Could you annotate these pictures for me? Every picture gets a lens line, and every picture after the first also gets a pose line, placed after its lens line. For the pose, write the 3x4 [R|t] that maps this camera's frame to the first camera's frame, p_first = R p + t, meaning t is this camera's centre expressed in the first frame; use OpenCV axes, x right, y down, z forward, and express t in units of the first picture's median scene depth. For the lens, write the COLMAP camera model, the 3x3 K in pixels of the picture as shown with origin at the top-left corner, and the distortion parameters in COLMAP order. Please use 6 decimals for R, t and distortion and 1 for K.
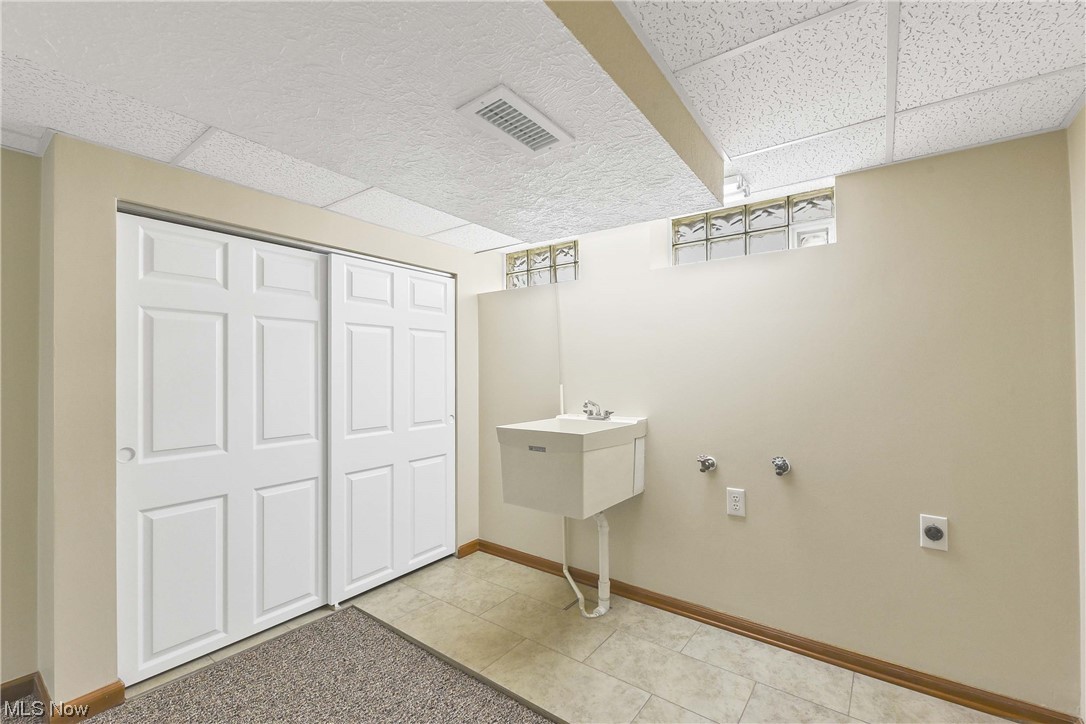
lens RADIAL K [[447.2, 0, 539.7], [0, 447.2, 366.1], [0, 0, 1]] dist [-0.001261, -0.002544]
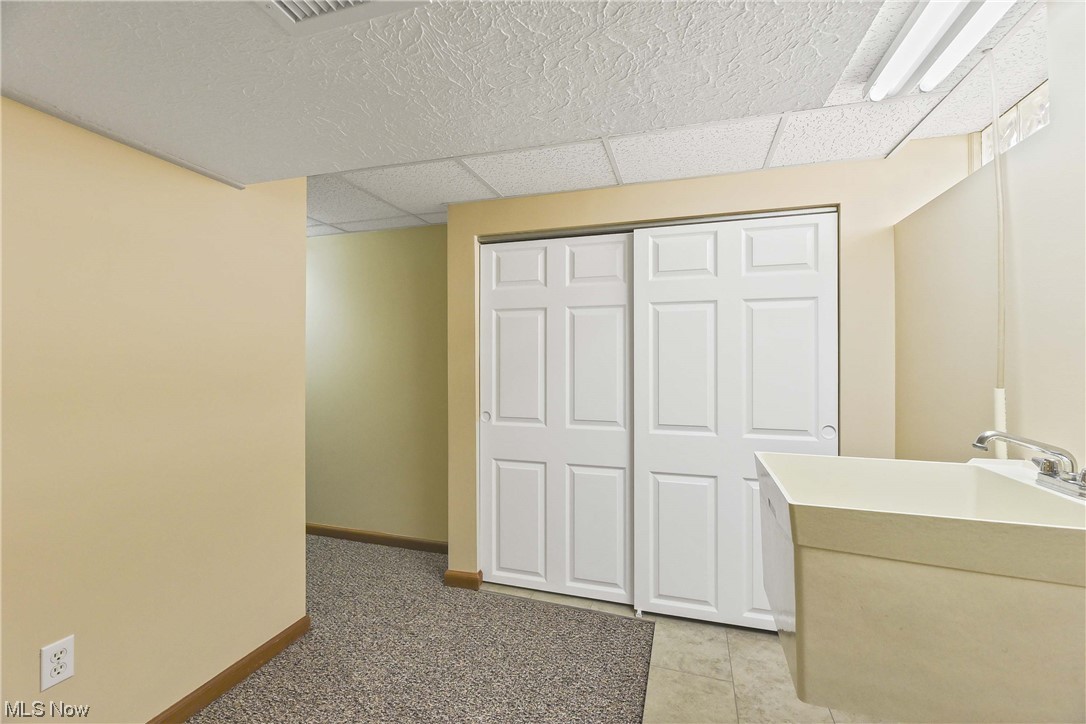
lens RADIAL K [[447.2, 0, 549.4], [0, 447.2, 359.0], [0, 0, 1]] dist [-0.001261, -0.002544]
pose [[0.352289, 0.005698, -0.935874, 0.342199], [0.008668, 0.999919, 0.009351, 0.004751], [0.935851, -0.011406, 0.352211, 0.517447]]
